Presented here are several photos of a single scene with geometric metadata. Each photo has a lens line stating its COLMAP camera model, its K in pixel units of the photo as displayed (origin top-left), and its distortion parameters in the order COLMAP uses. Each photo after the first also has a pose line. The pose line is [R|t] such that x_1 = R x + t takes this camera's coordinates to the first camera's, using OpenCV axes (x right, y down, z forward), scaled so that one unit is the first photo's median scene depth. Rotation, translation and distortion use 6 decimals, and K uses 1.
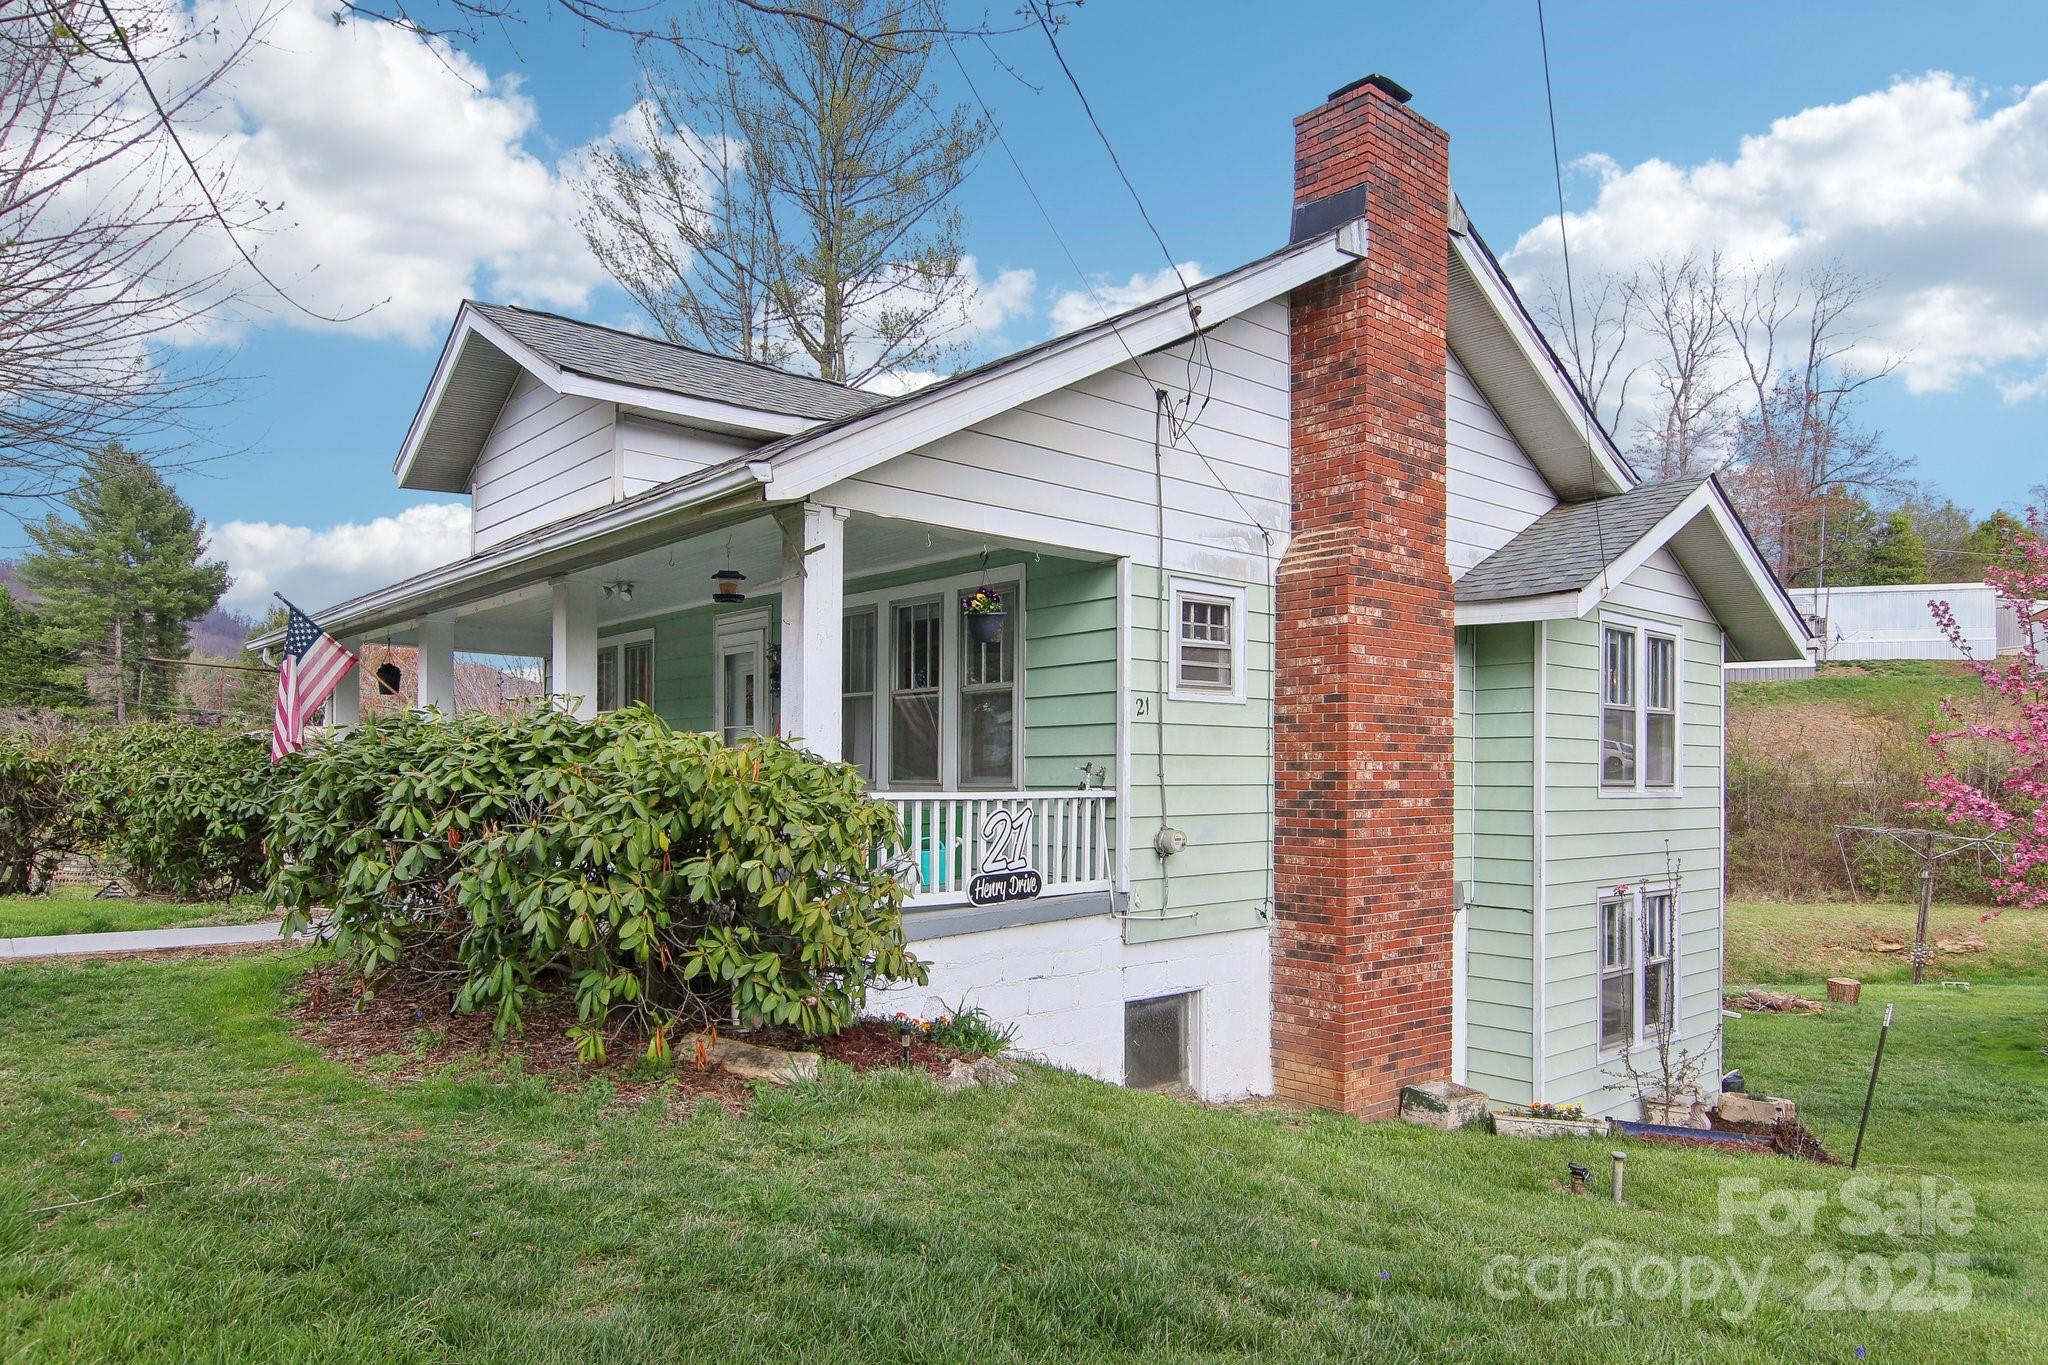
lens RADIAL K [[1268.1, 0, 1024.6], [0, 1268.1, 773.5], [0, 0, 1]] dist [0.000442, 0.000824]
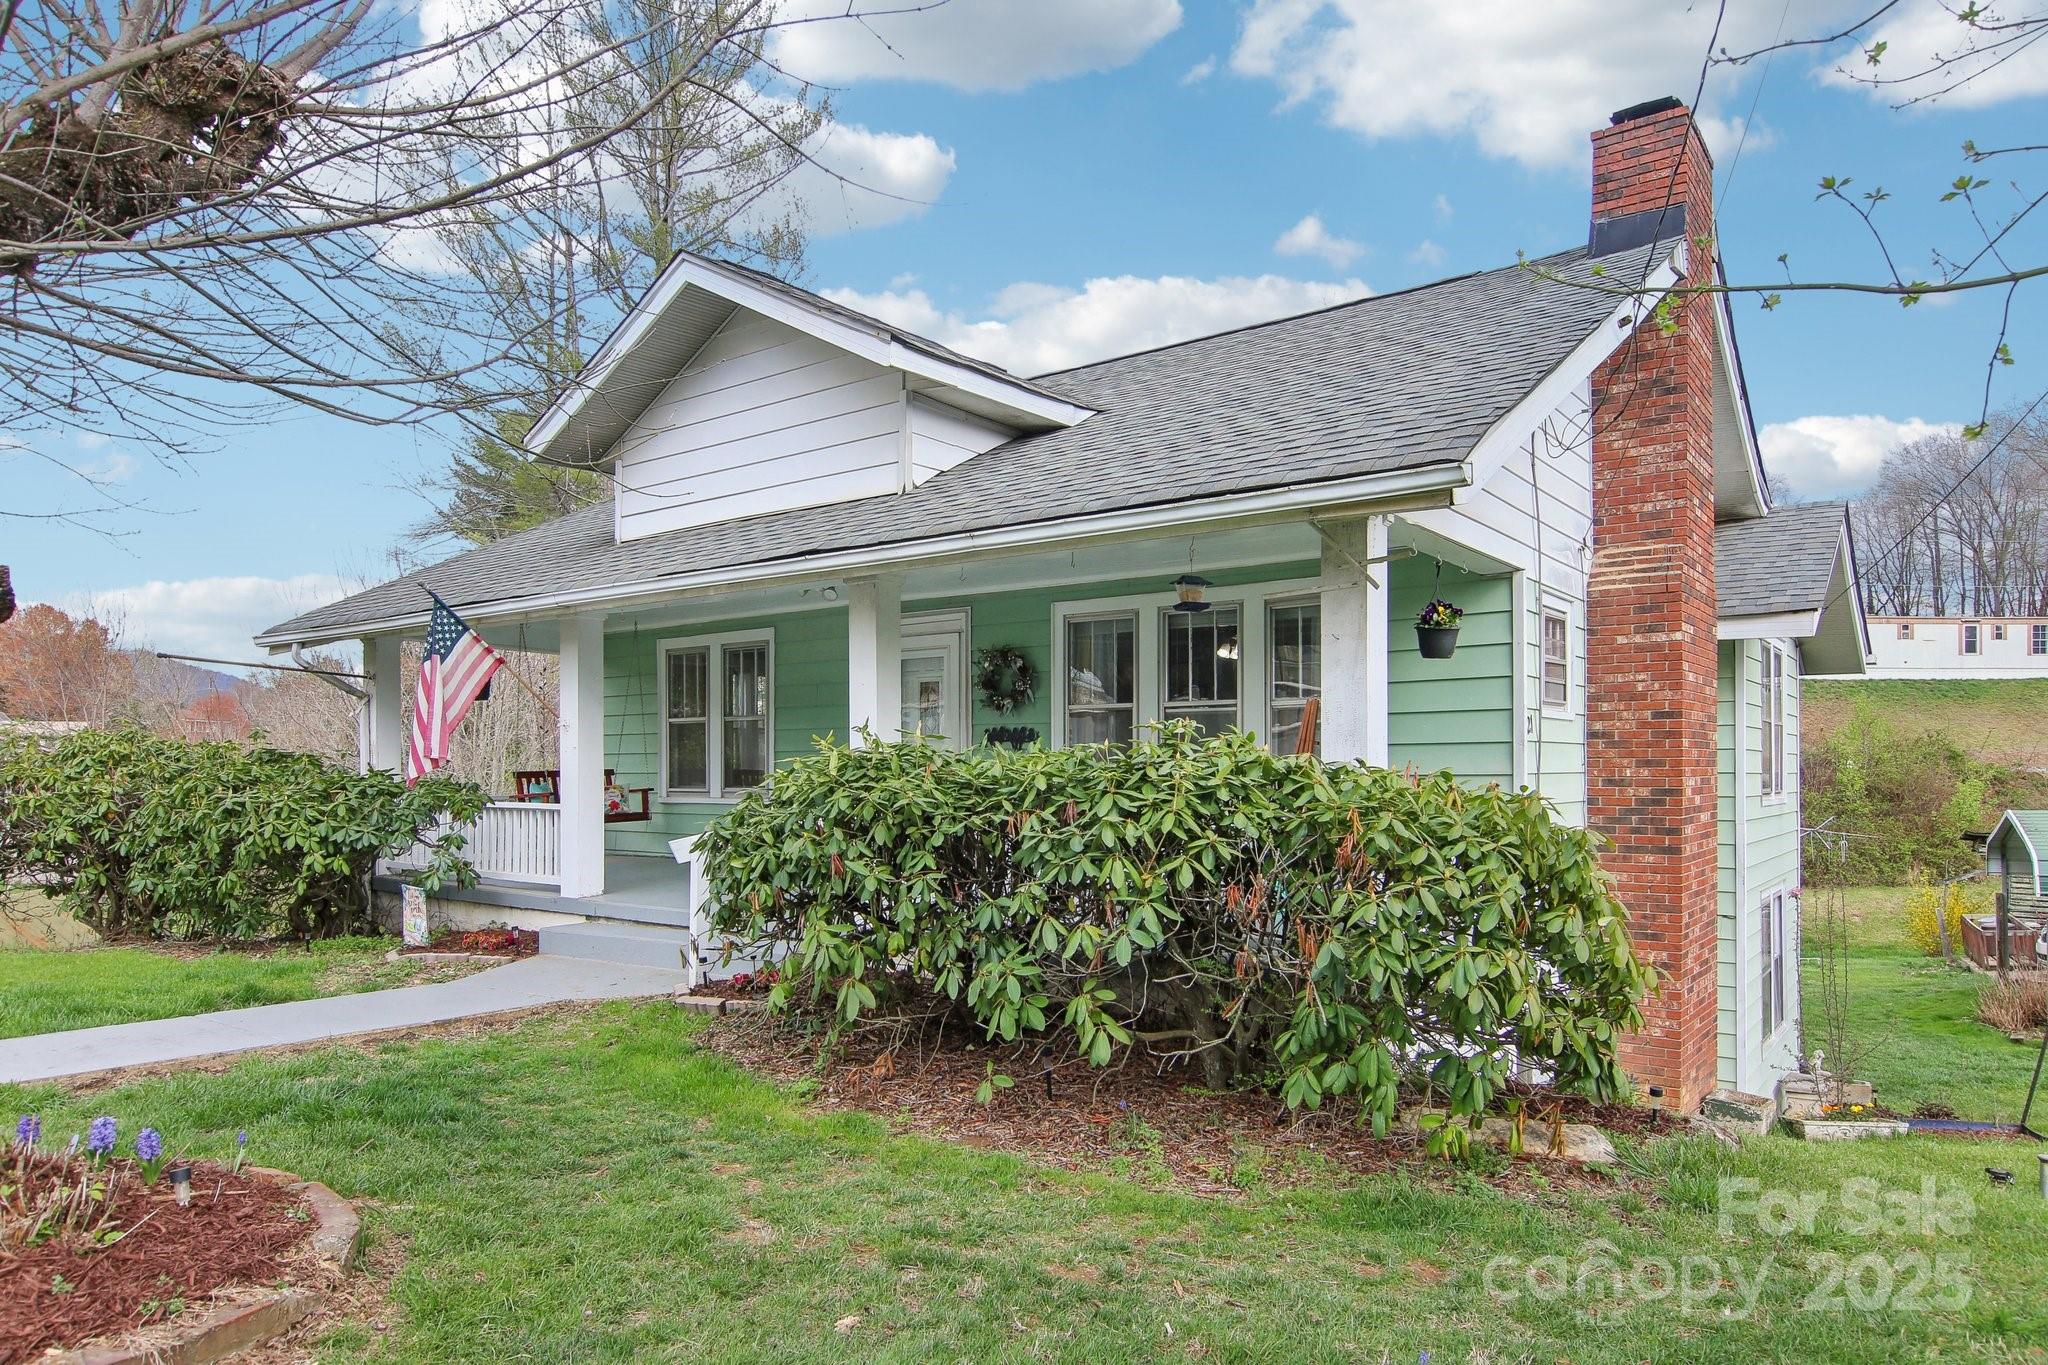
lens RADIAL K [[1265.9, 0, 1026.5], [0, 1265.9, 768.5], [0, 0, 1]] dist [-0.004023, -0.002191]
pose [[0.979465, -0.006099, 0.201520, -0.436621], [0.006085, 0.999981, 0.000690, -0.020178], [-0.201521, 0.000550, 0.979484, 0.120277]]
